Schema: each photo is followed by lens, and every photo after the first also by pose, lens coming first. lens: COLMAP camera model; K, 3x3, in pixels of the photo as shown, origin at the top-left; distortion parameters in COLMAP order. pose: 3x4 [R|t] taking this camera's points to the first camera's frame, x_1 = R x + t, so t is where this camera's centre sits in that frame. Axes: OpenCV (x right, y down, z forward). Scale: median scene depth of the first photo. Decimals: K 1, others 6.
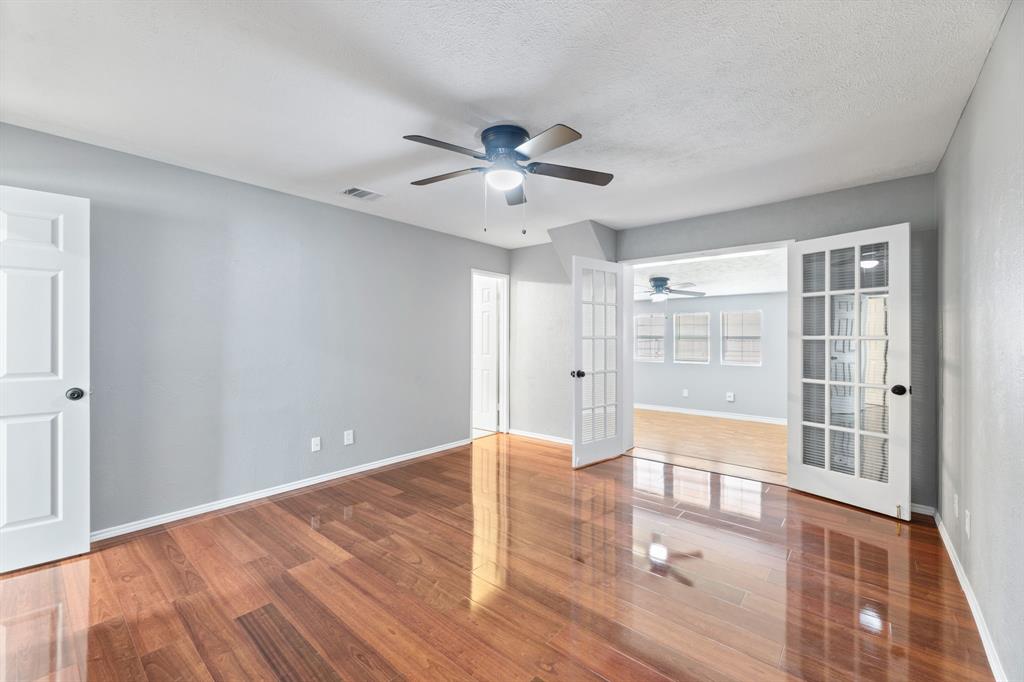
lens RADIAL K [[412.6, 0, 511.9], [0, 412.6, 340.3], [0, 0, 1]] dist [-0.011583, 0.000496]
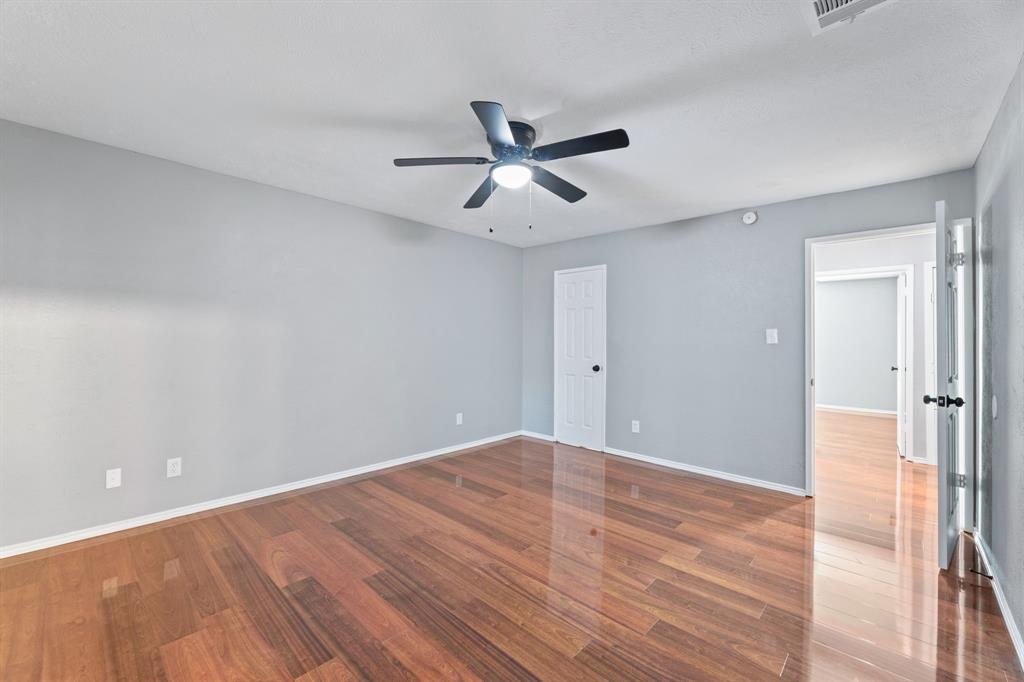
lens RADIAL K [[412.6, 0, 510.4], [0, 412.6, 337.6], [0, 0, 1]] dist [-0.011583, 0.000496]
pose [[-0.998528, -0.010871, 0.053129, -0.065655], [-0.011126, 0.999928, -0.004497, -0.003544], [-0.053077, -0.005082, -0.998578, 1.763185]]
